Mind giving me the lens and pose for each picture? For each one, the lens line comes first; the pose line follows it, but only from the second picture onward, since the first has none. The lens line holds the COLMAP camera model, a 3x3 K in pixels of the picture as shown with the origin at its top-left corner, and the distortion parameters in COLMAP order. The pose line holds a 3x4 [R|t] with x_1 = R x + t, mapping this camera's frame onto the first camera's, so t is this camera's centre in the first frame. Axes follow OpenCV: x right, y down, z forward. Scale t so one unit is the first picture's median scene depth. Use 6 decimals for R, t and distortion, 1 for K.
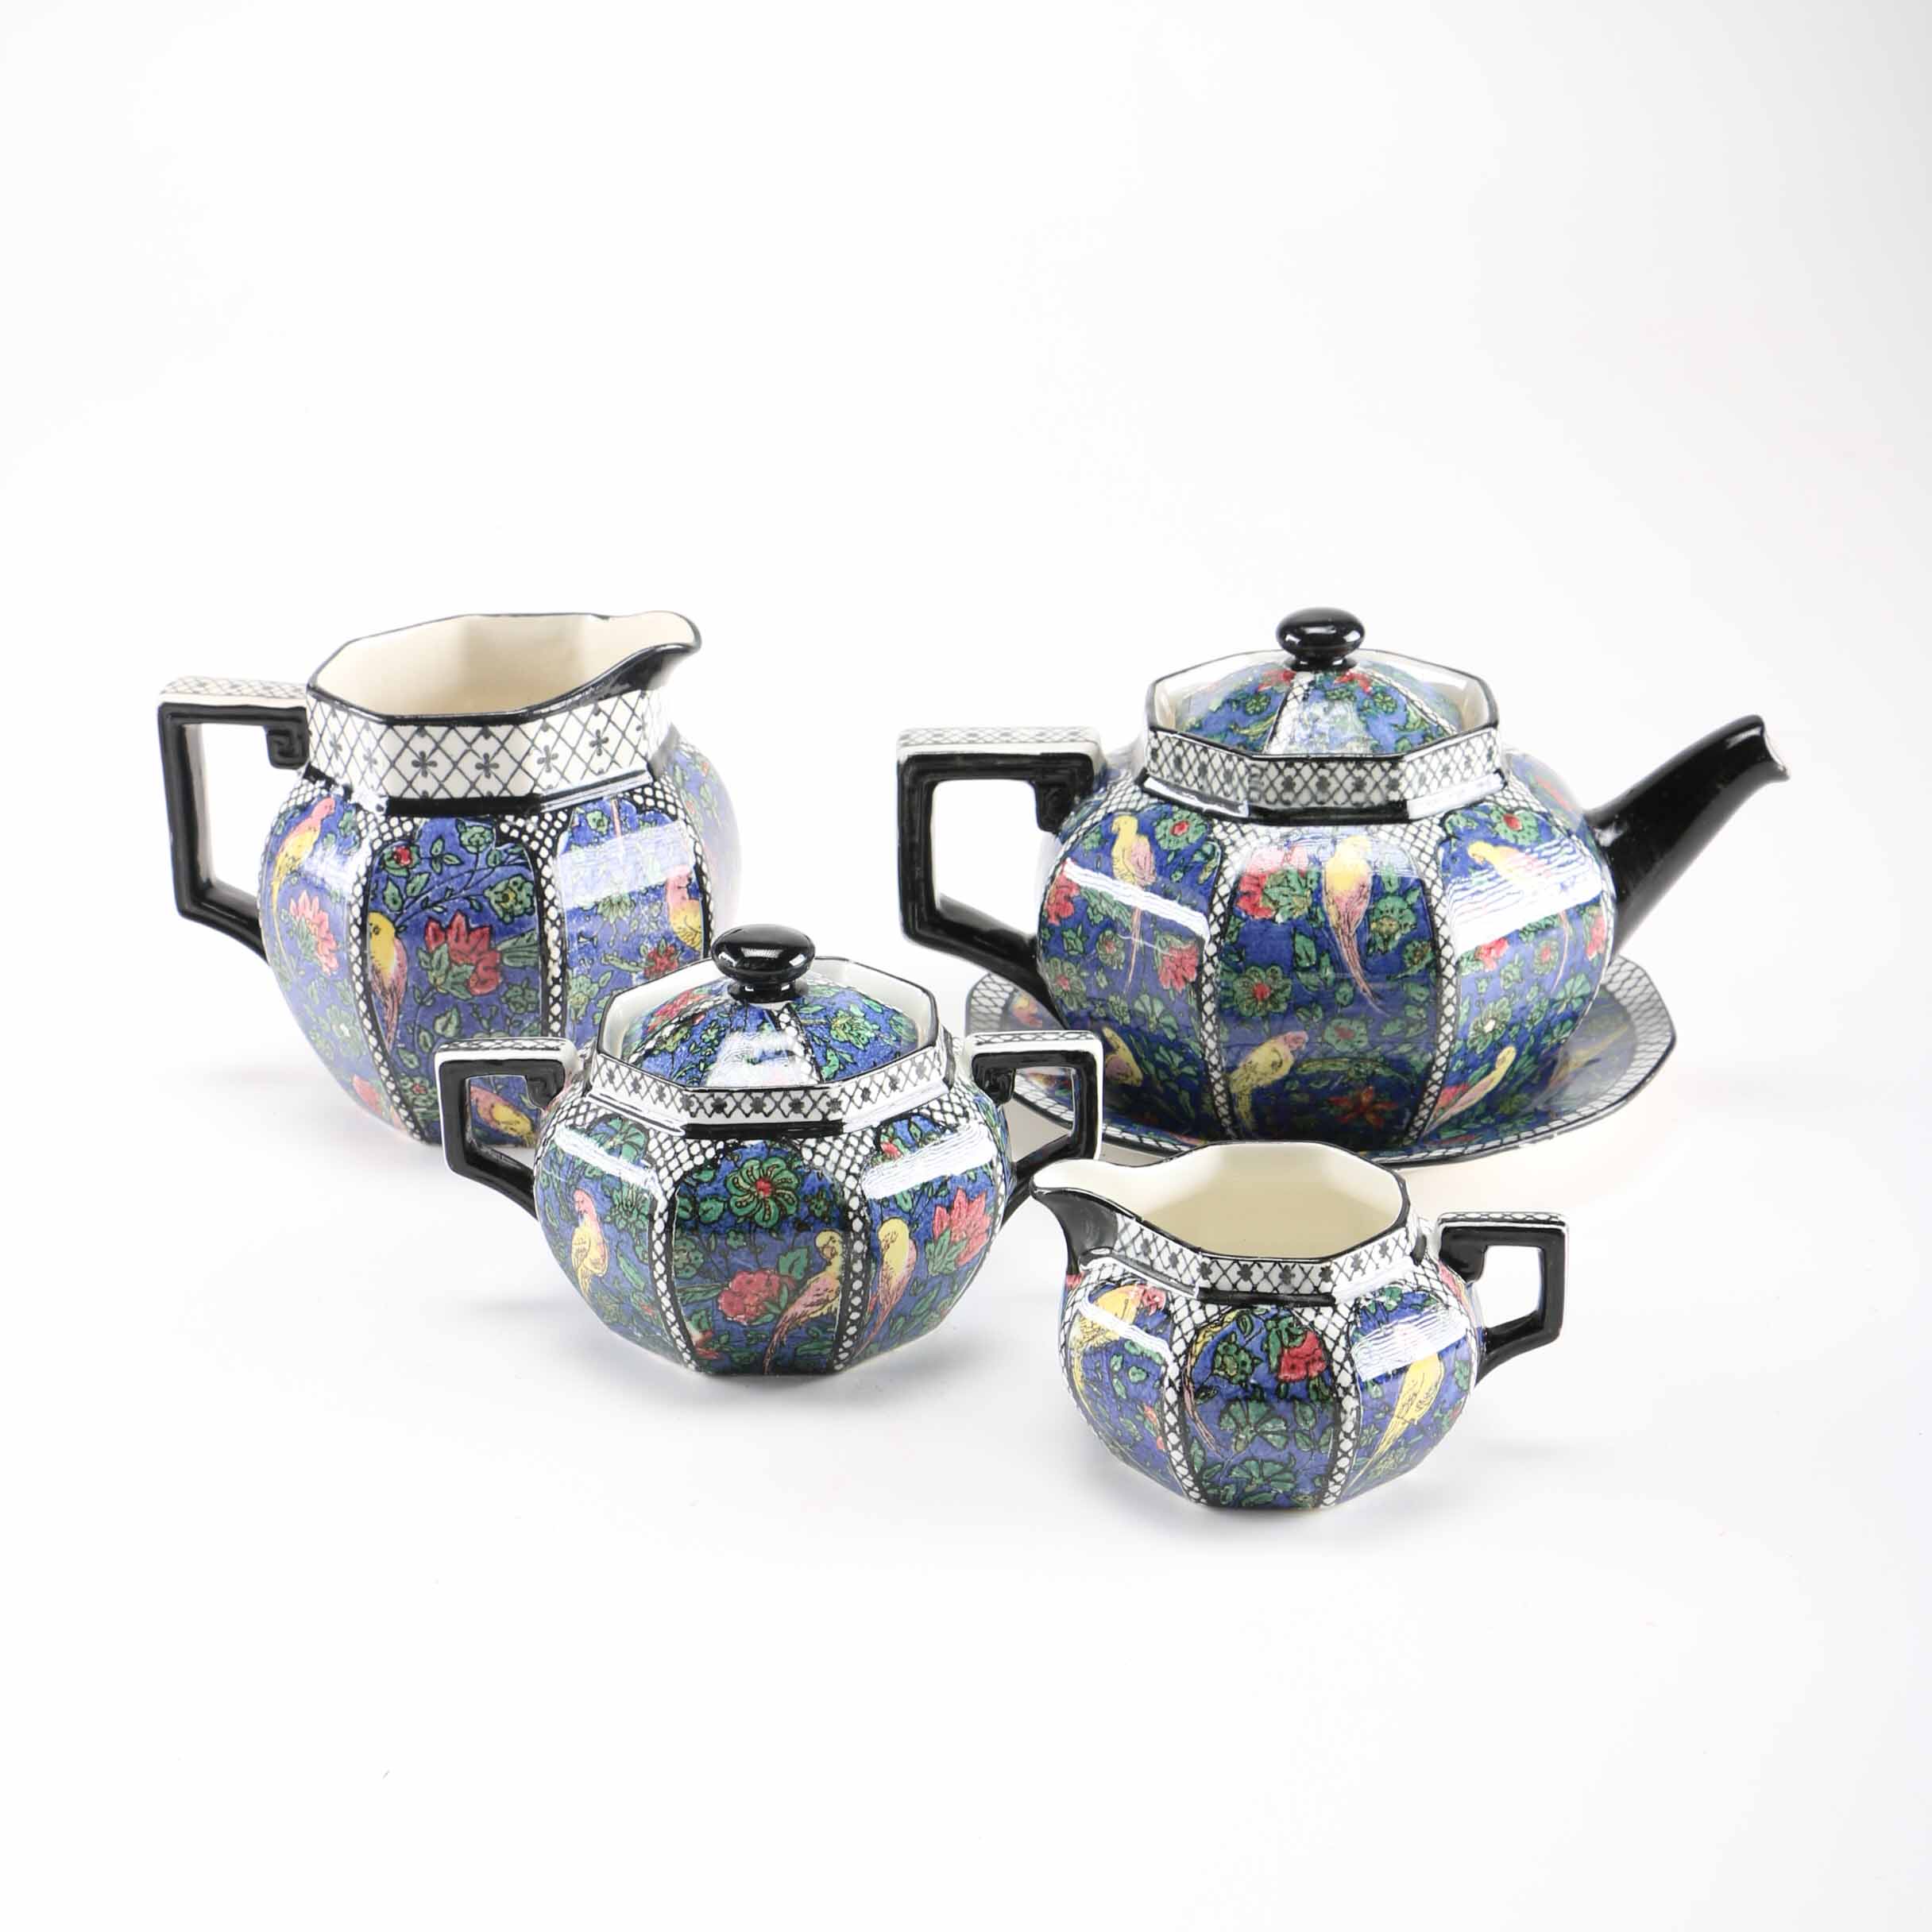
lens RADIAL K [[3948.6, 0, 966.7], [0, 3948.6, 965.5], [0, 0, 1]] dist [0.014409, 0.000000]
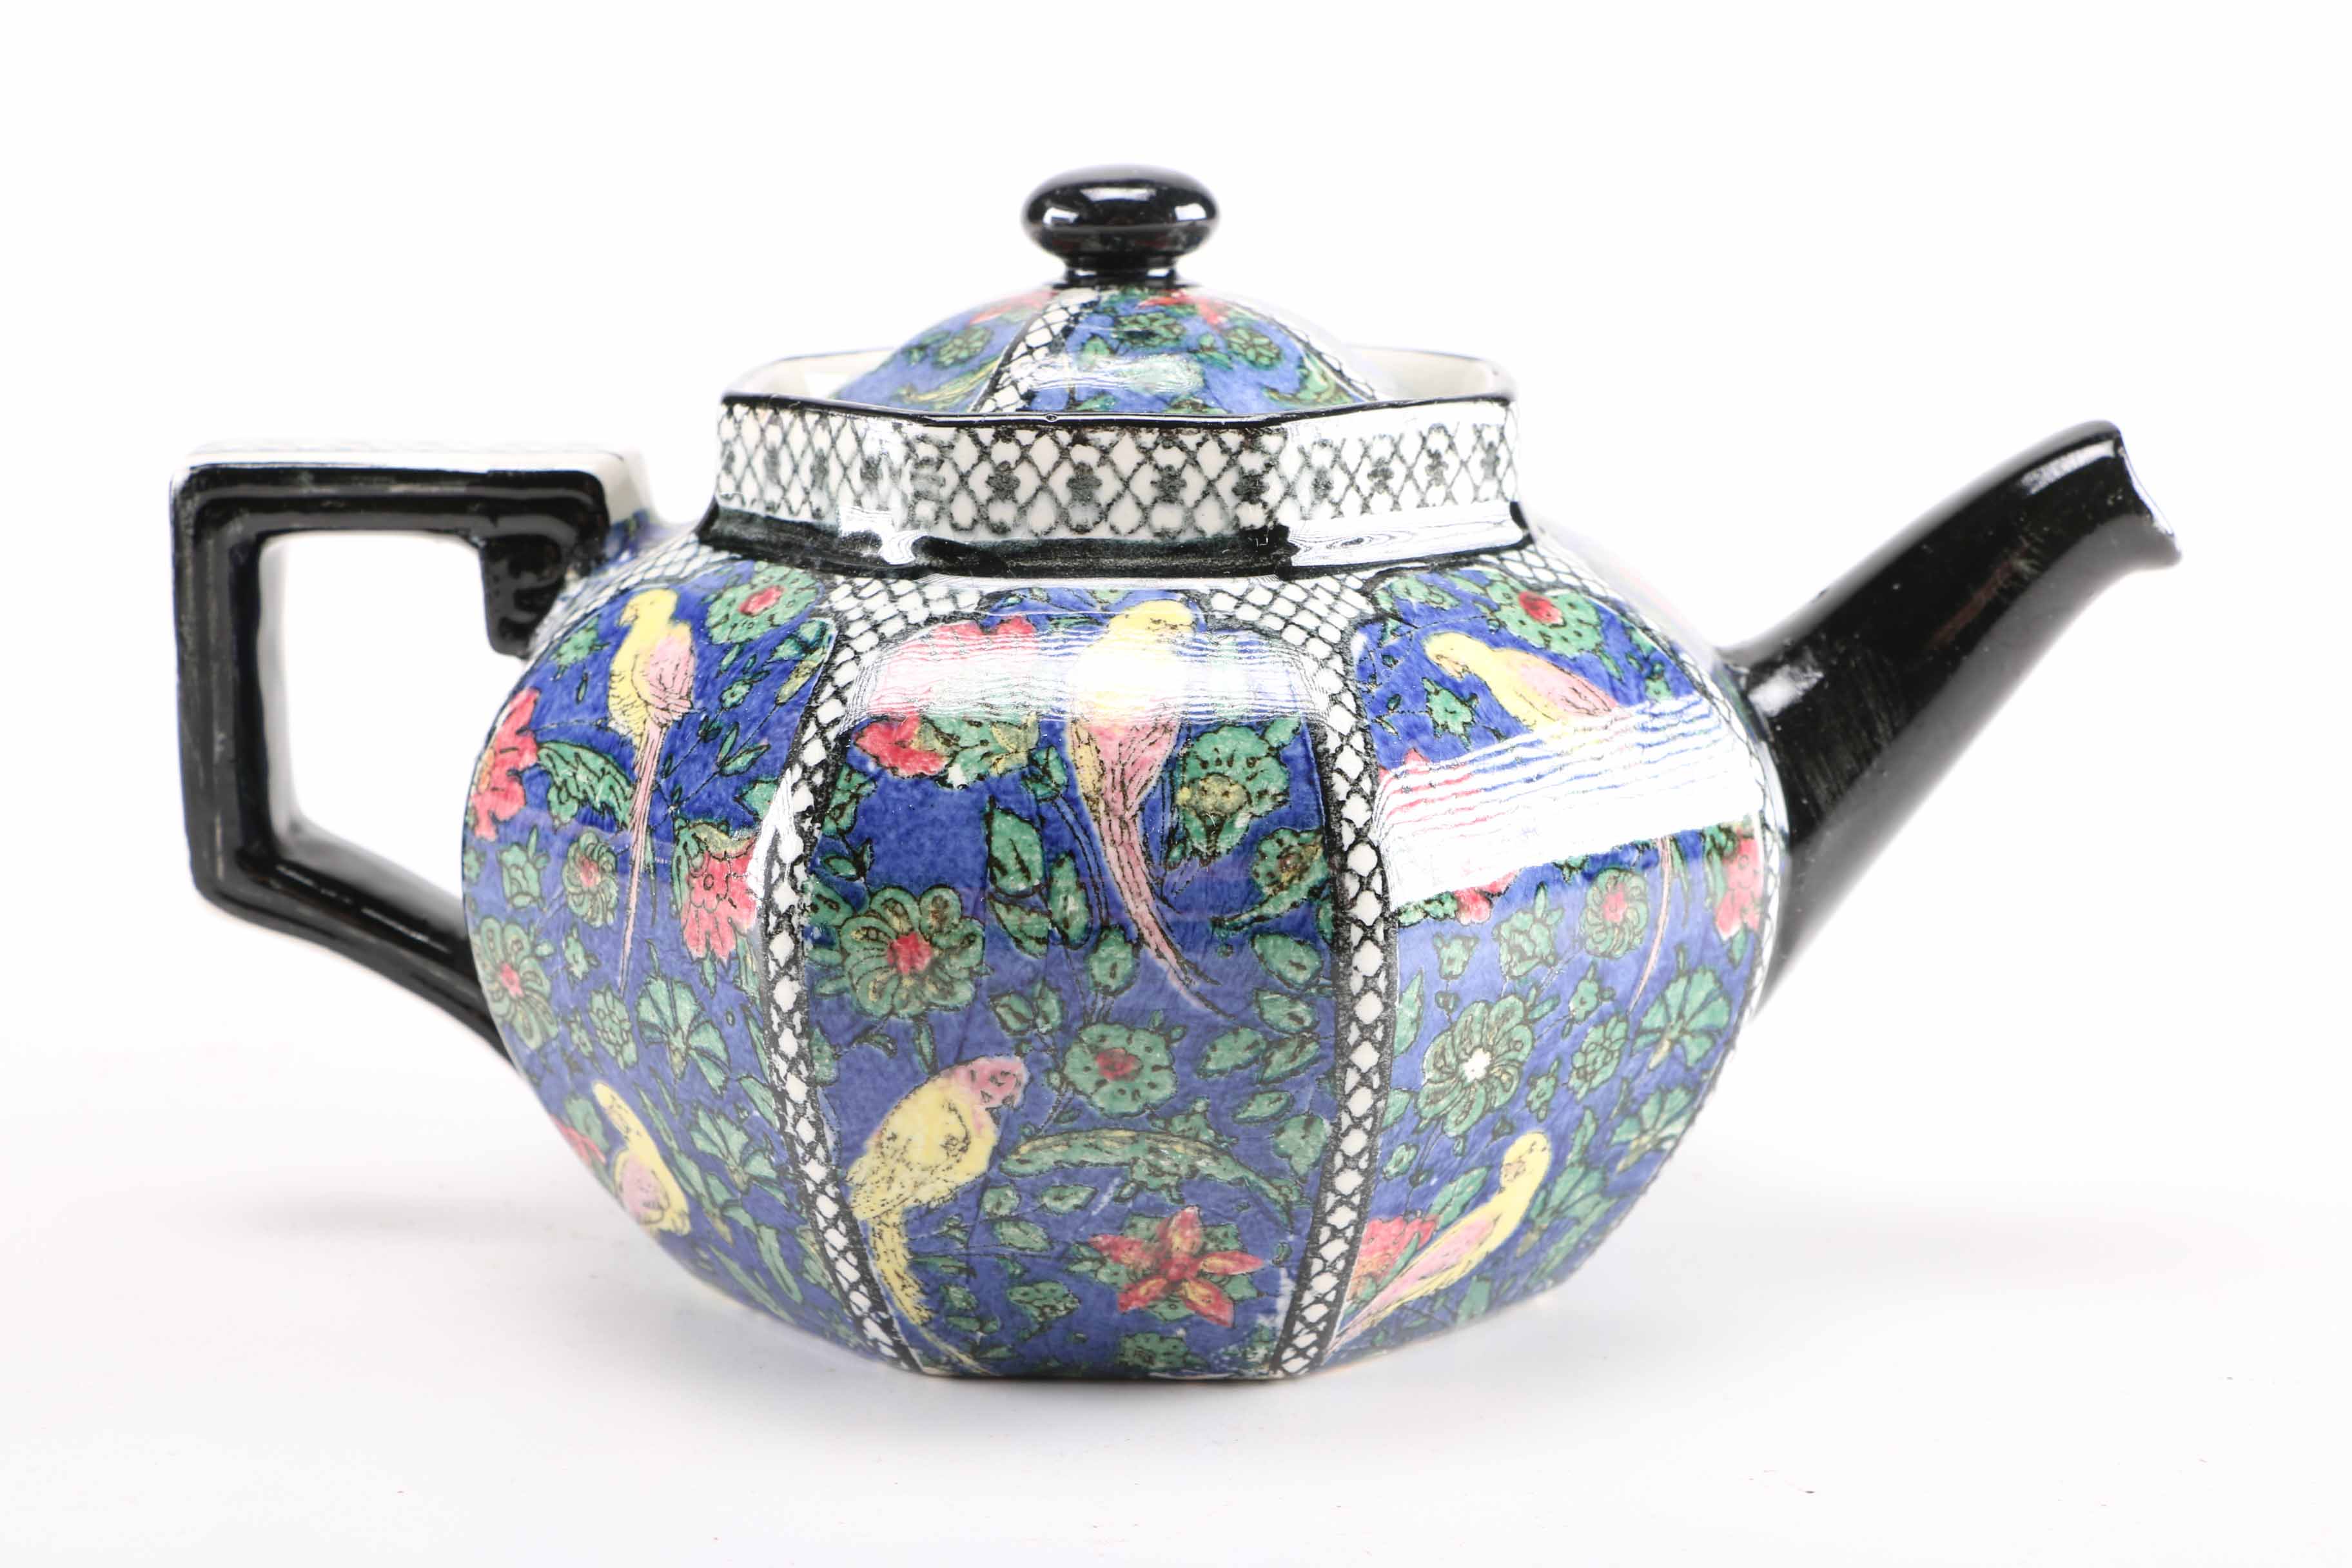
lens RADIAL K [[4067.6, 0, 1175.2], [0, 4067.6, 786.3], [0, 0, 1]] dist [0.079427, 0.000000]
pose [[0.999708, 0.018583, -0.015423, 0.106406], [-0.021075, 0.983177, -0.181433, 0.064508], [0.011792, 0.181705, 0.983282, 0.571550]]
